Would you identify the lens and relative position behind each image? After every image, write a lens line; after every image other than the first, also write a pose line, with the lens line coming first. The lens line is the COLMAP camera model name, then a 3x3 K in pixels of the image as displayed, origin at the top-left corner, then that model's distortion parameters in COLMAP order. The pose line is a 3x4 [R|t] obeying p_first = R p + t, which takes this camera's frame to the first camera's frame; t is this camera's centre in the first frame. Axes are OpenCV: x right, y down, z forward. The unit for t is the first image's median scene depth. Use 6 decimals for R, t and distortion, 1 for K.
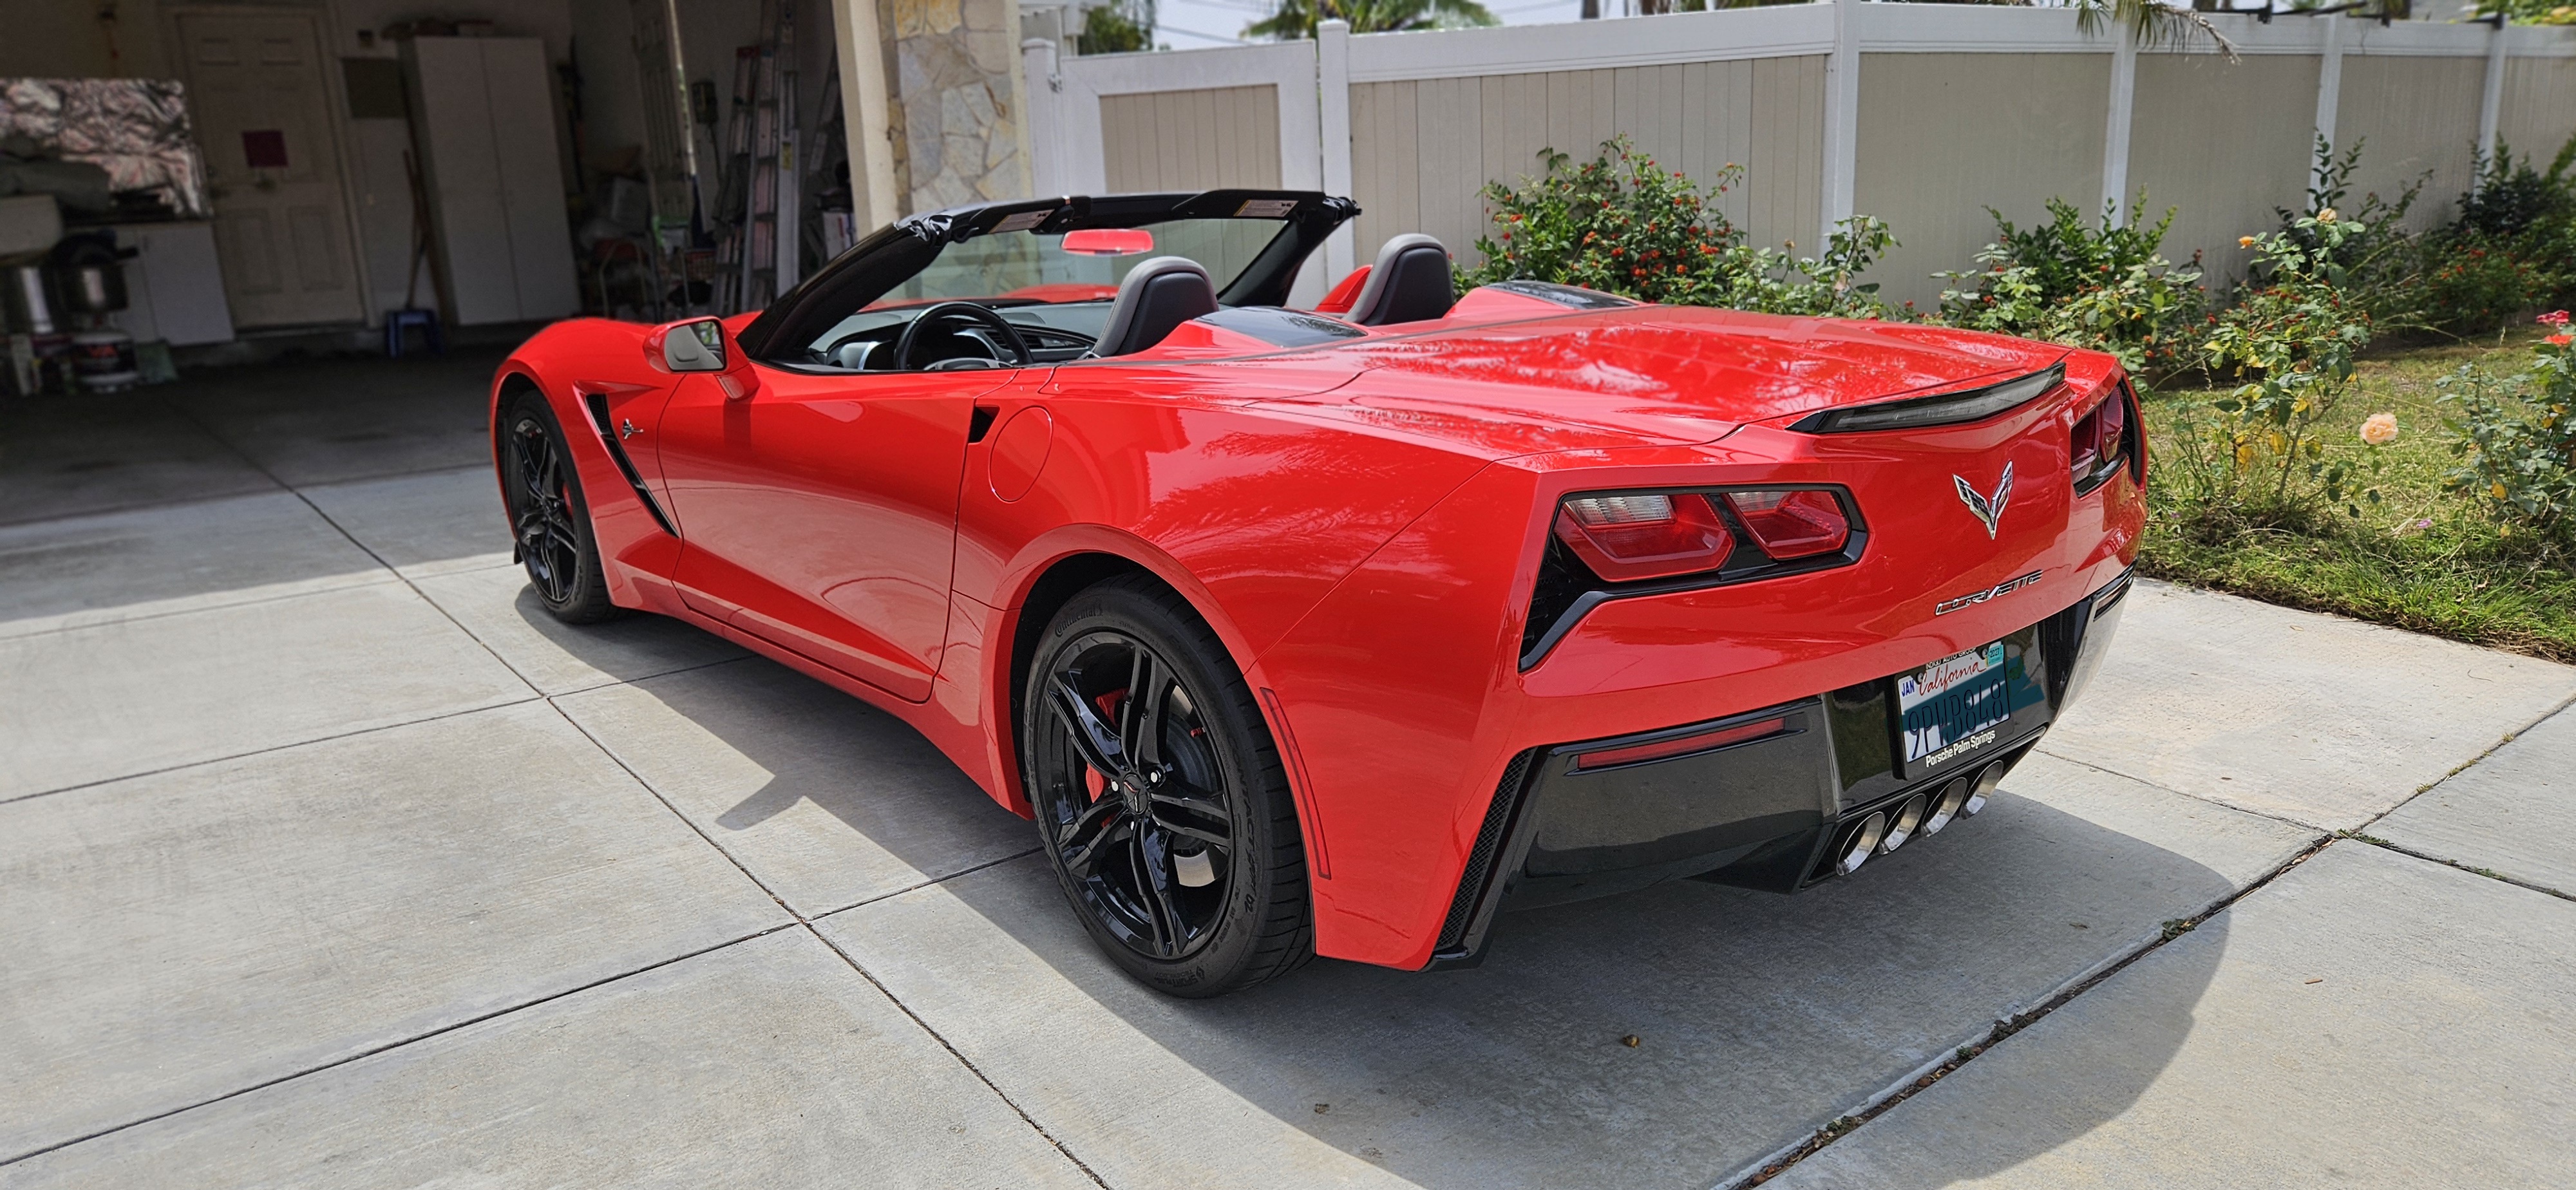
lens RADIAL K [[1788.8, 0, 1285.5], [0, 1788.8, 594.9], [0, 0, 1]] dist [0.049872, -0.050379]
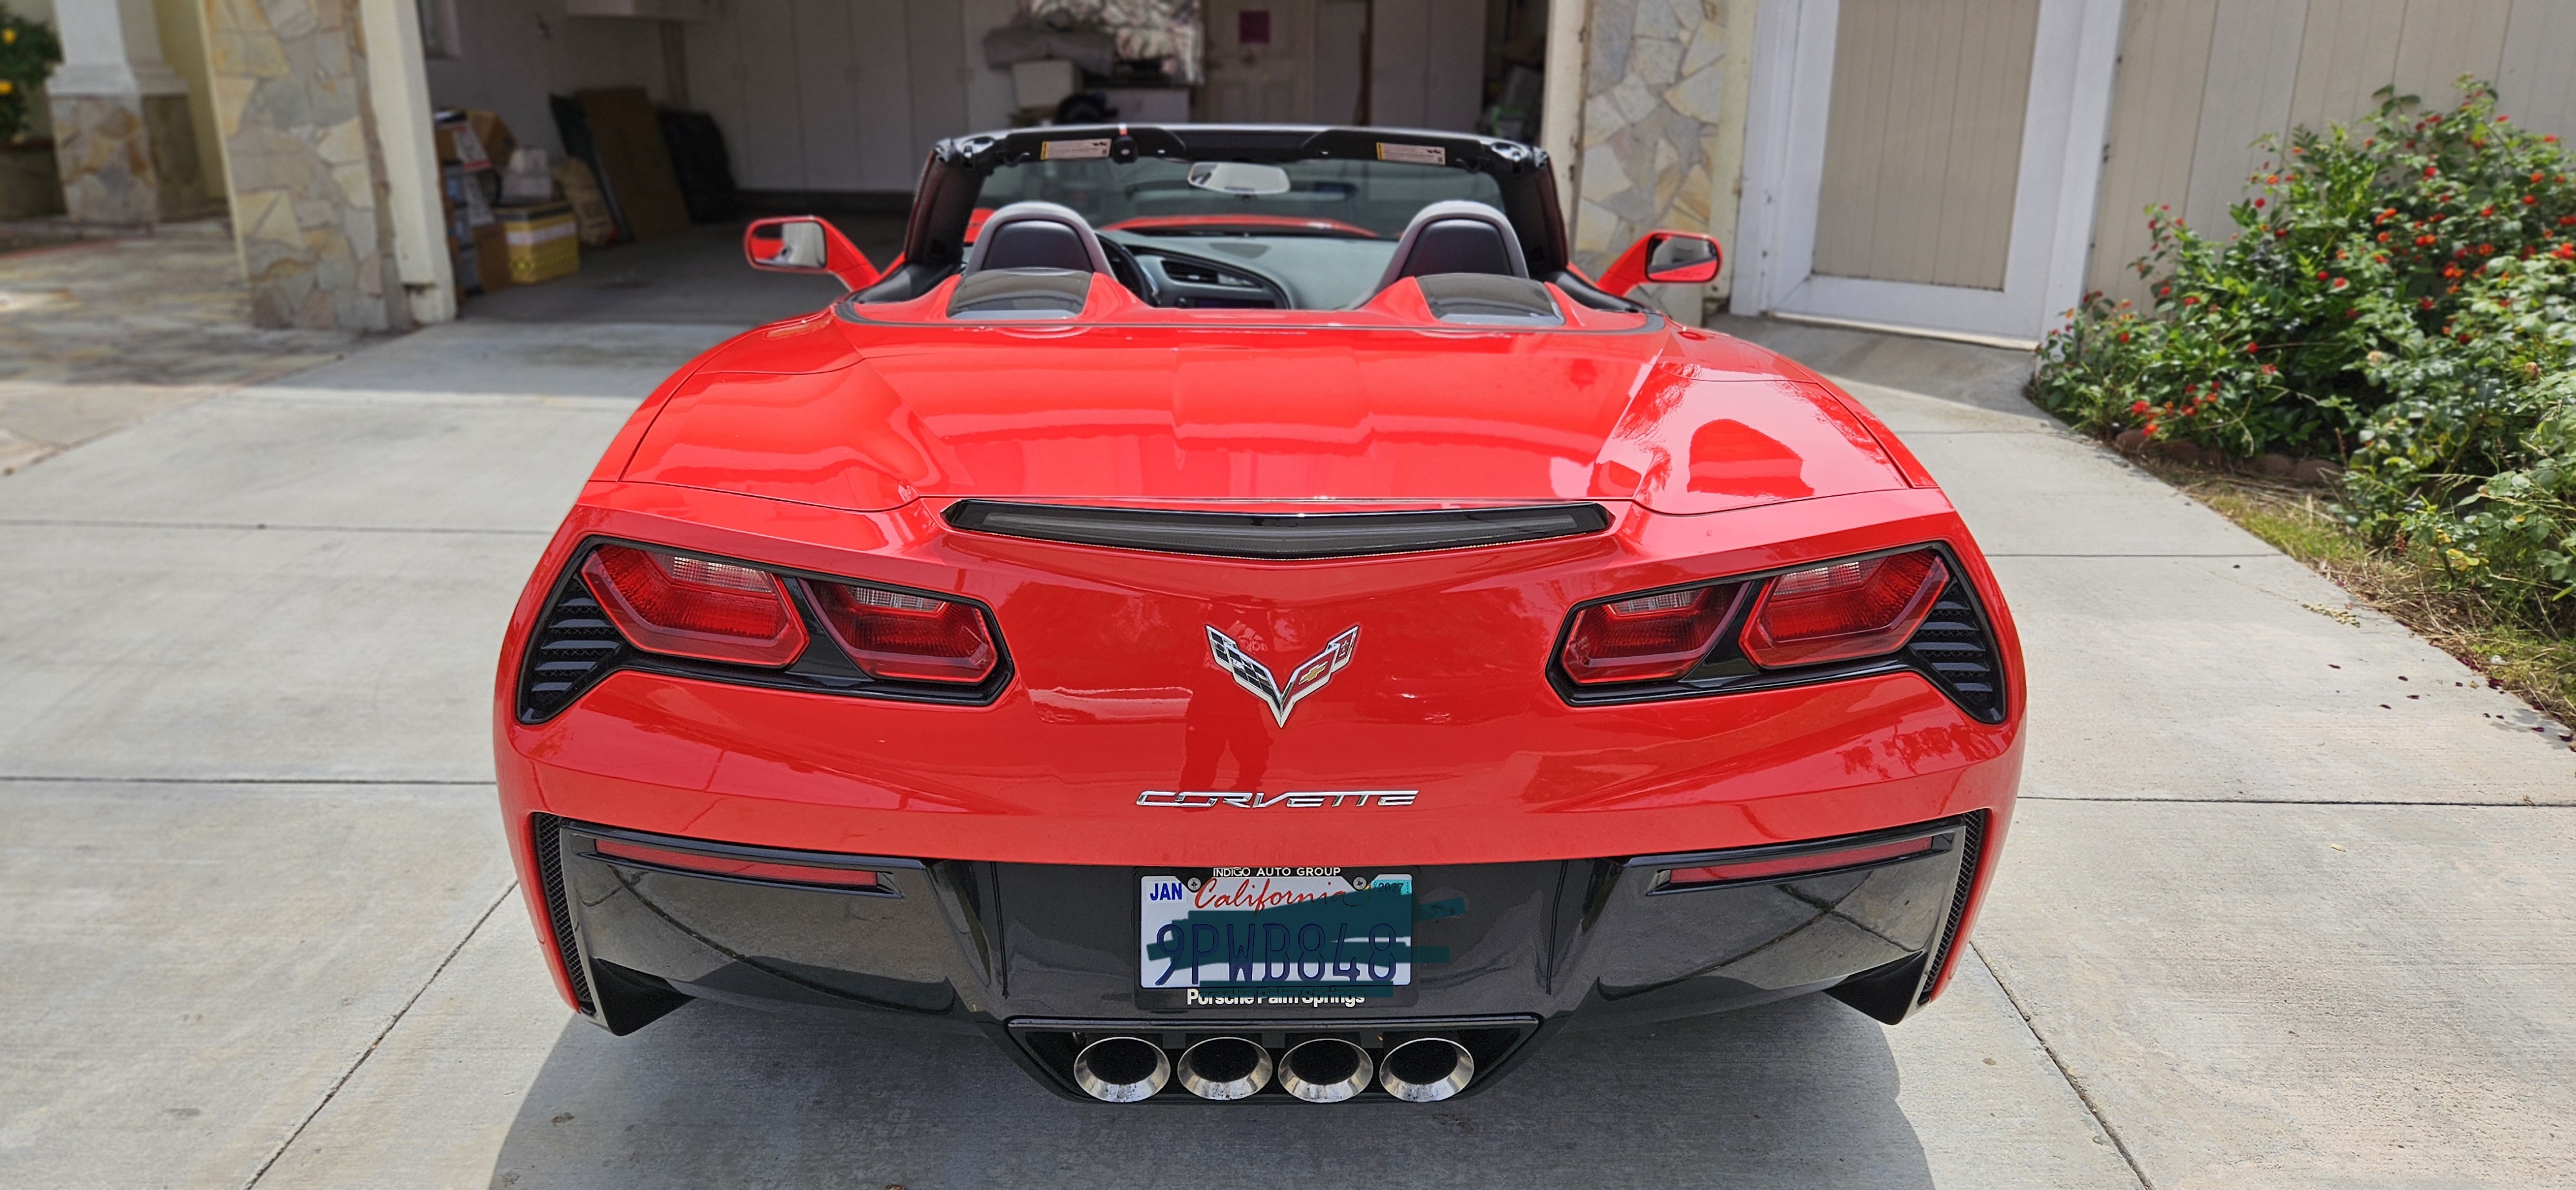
lens RADIAL K [[1788.8, 0, 1265.7], [0, 1788.8, 612.4], [0, 0, 1]] dist [0.049872, -0.050379]
pose [[0.777196, 0.226362, -0.587134, 0.268327], [-0.183800, 0.974030, 0.132227, -0.056099], [0.601817, 0.005149, 0.798618, 0.151027]]
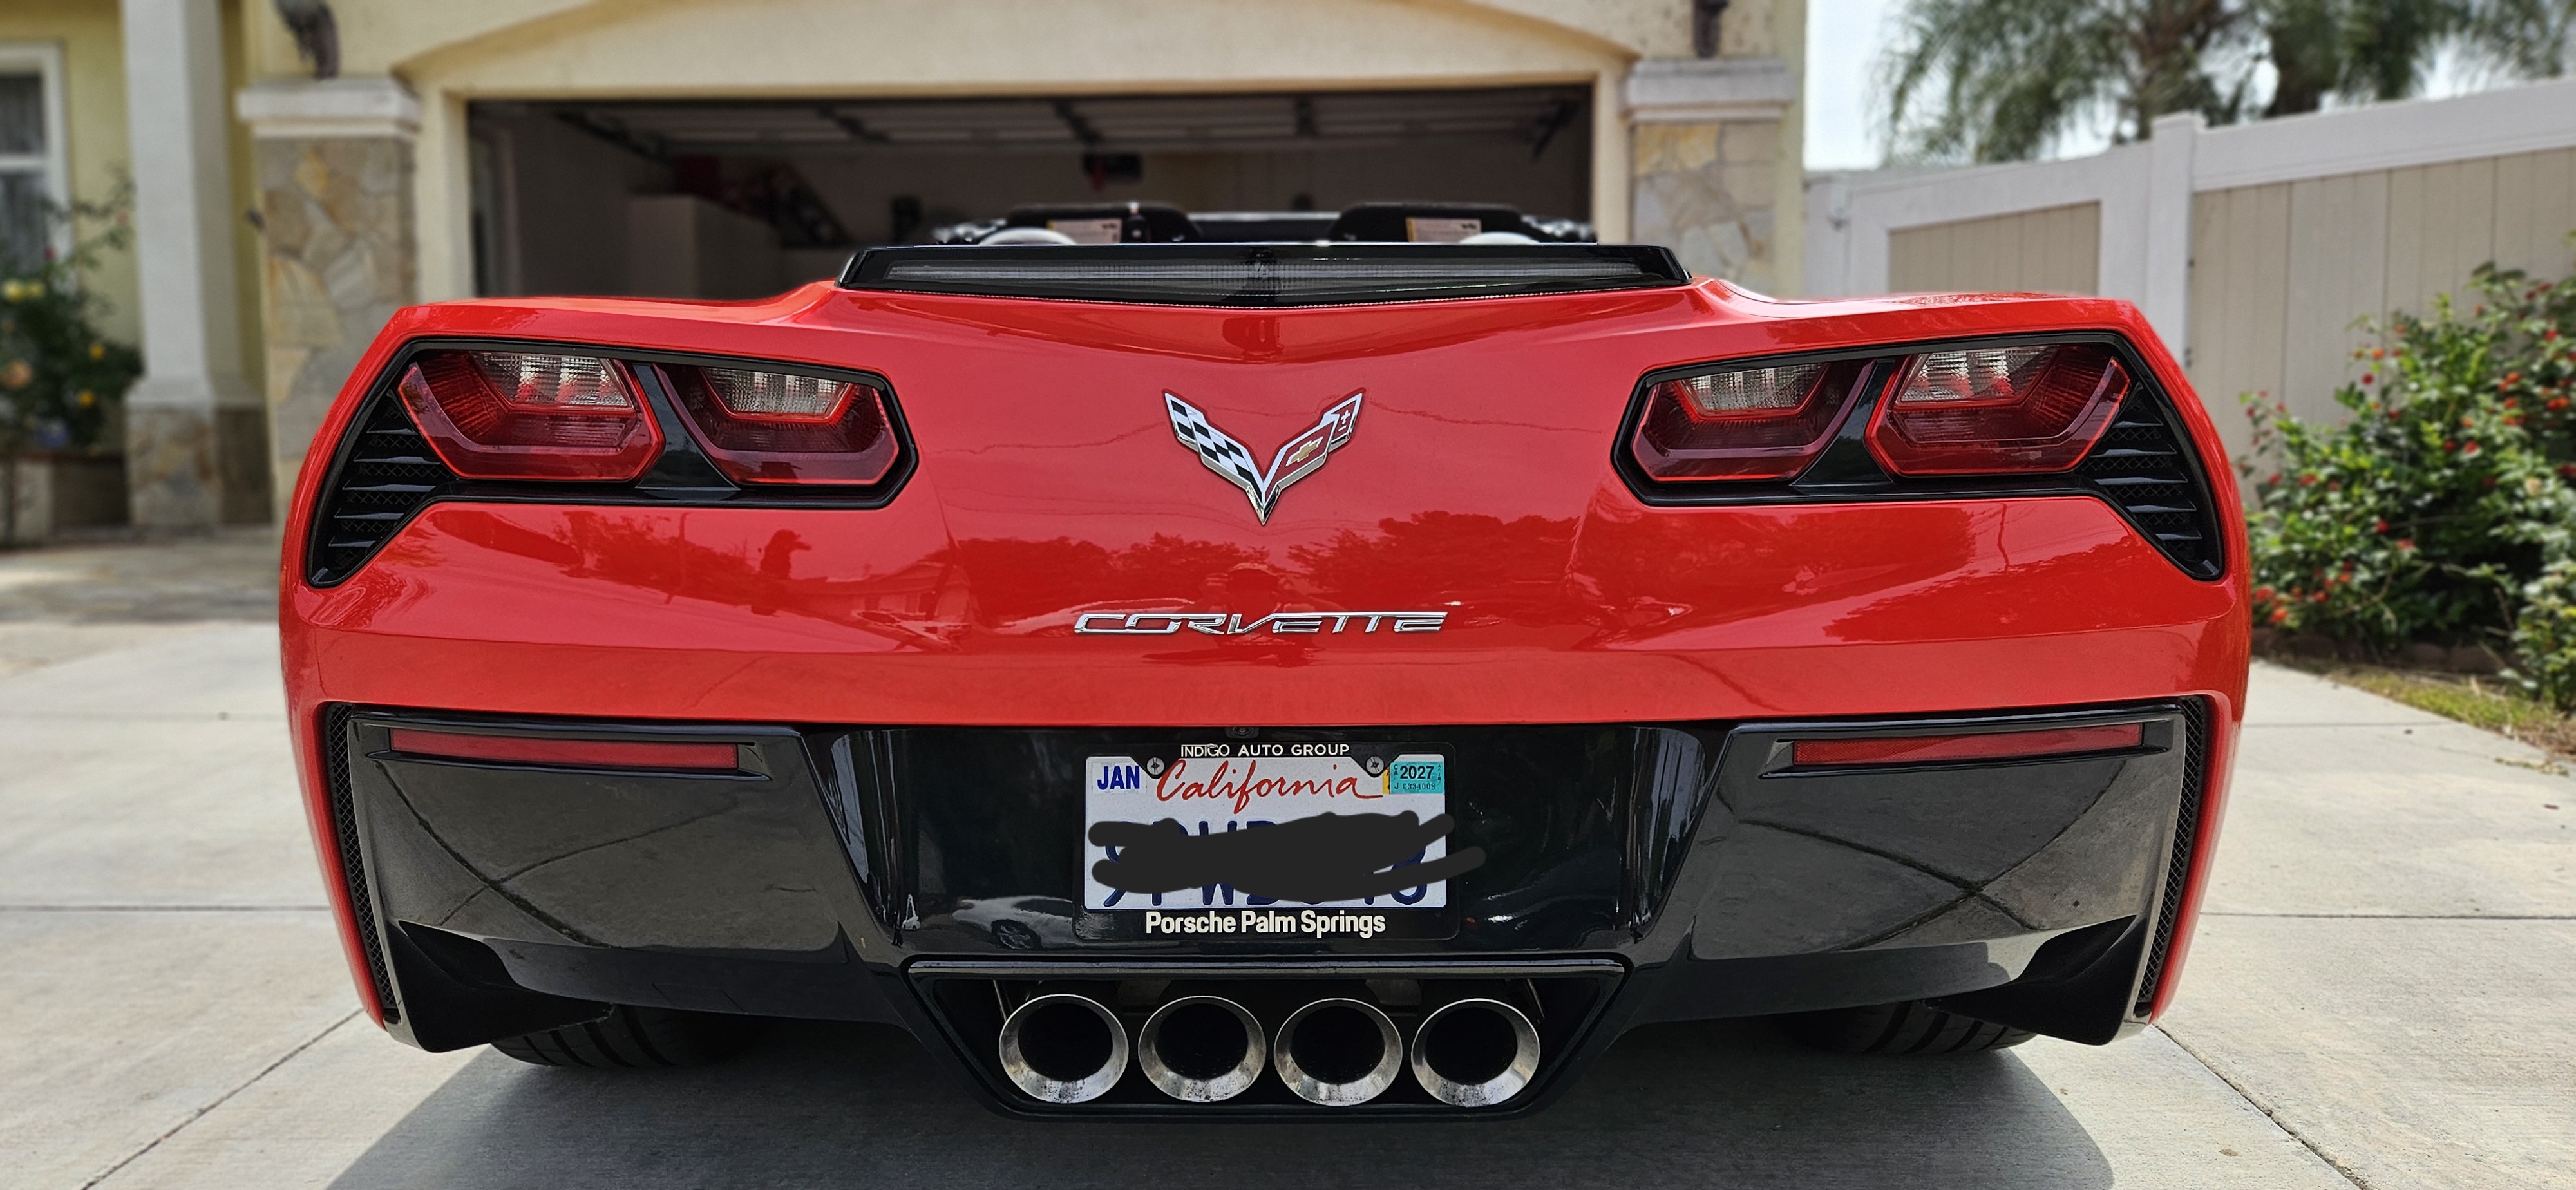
lens RADIAL K [[1788.8, 0, 1253.8], [0, 1788.8, 606.7], [0, 0, 1]] dist [0.049872, -0.050379]
pose [[0.752143, 0.083598, -0.653676, 0.251984], [-0.173359, 0.982084, -0.073875, 0.011555], [0.635789, 0.168885, 0.753160, 0.206791]]
